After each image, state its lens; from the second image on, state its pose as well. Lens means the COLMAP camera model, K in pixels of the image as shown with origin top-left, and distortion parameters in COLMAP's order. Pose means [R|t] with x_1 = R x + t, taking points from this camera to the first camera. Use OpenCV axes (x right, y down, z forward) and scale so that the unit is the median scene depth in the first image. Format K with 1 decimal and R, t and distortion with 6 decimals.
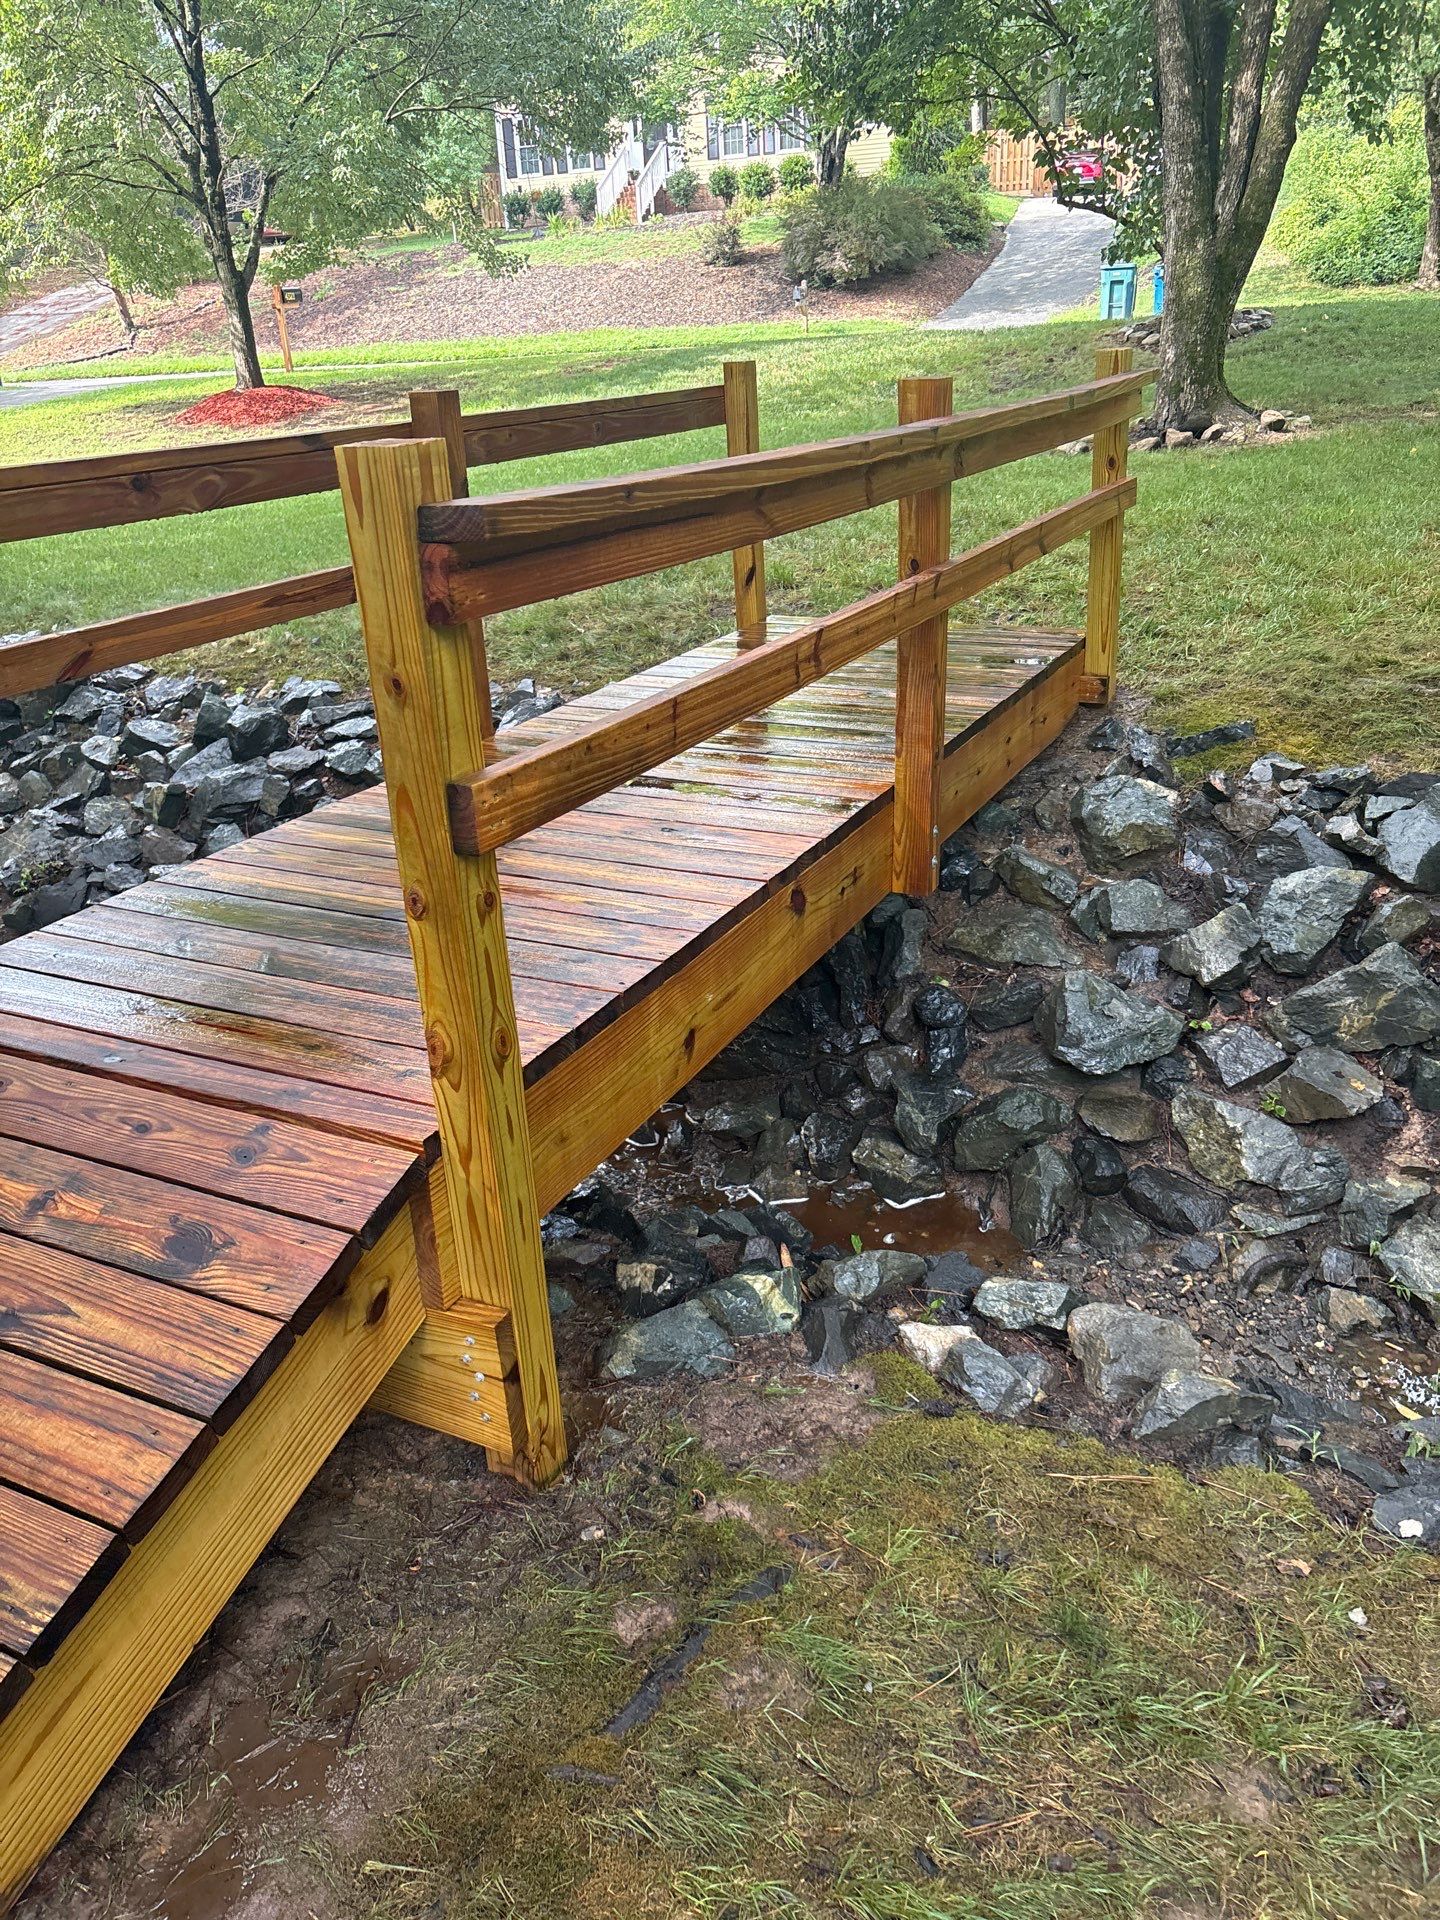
lens RADIAL K [[1408.1, 0, 720.0], [0, 1408.1, 960.0], [0, 0, 1]] dist [0.022107, -0.011246]
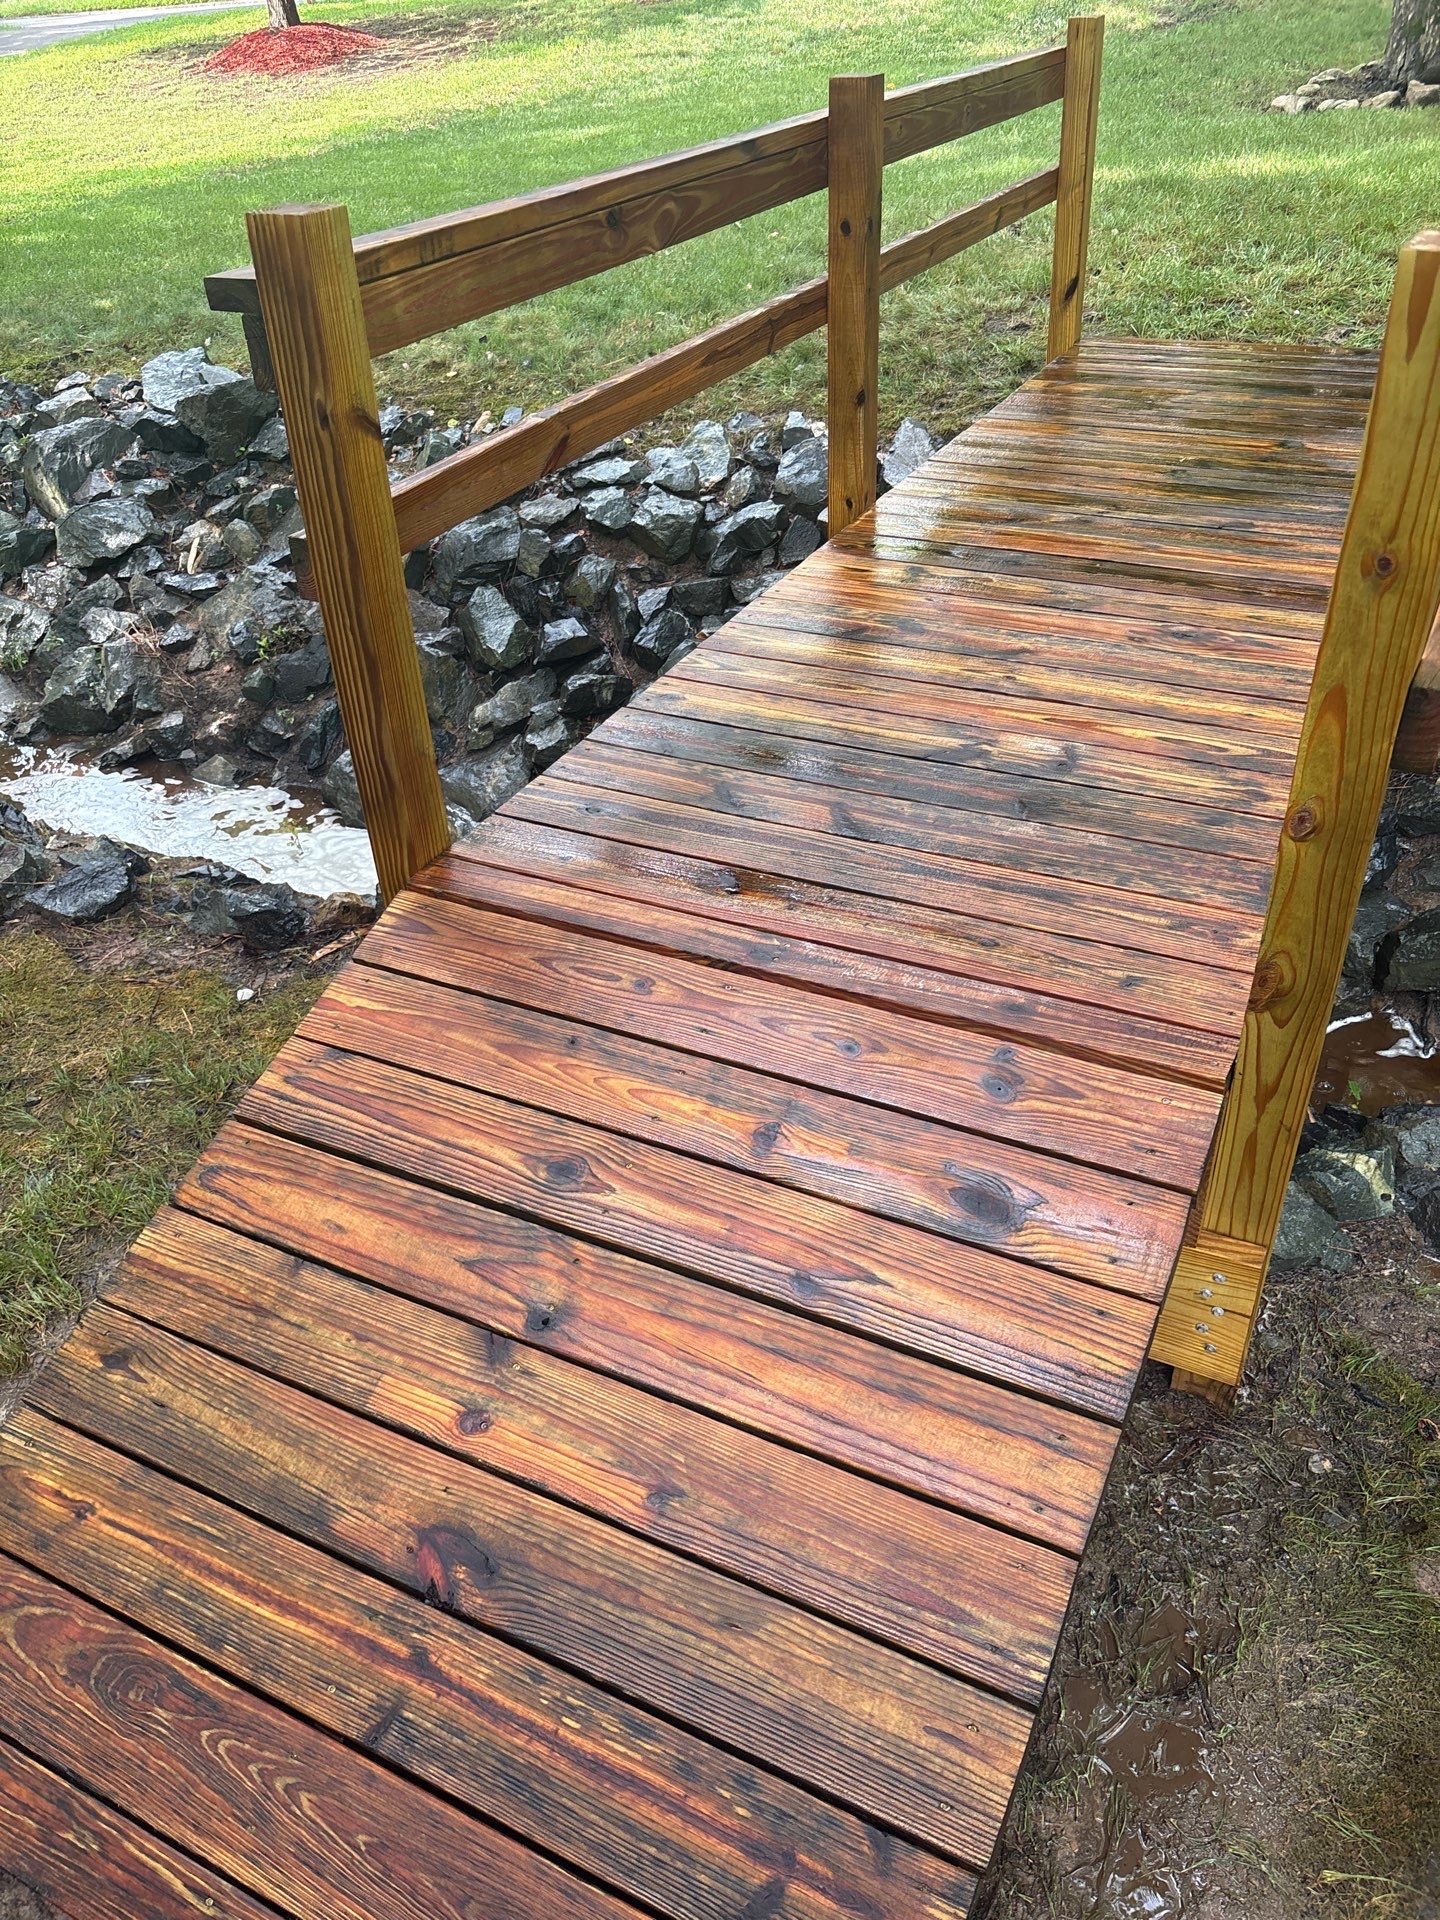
lens RADIAL K [[1410.2, 0, 720.0], [0, 1410.2, 960.0], [0, 0, 1]] dist [0.015835, -0.009572]
pose [[0.999949, -0.001195, -0.009984, -0.188424], [0.003199, 0.979142, 0.203154, -0.044861], [0.009533, -0.203176, 0.979096, 0.056992]]
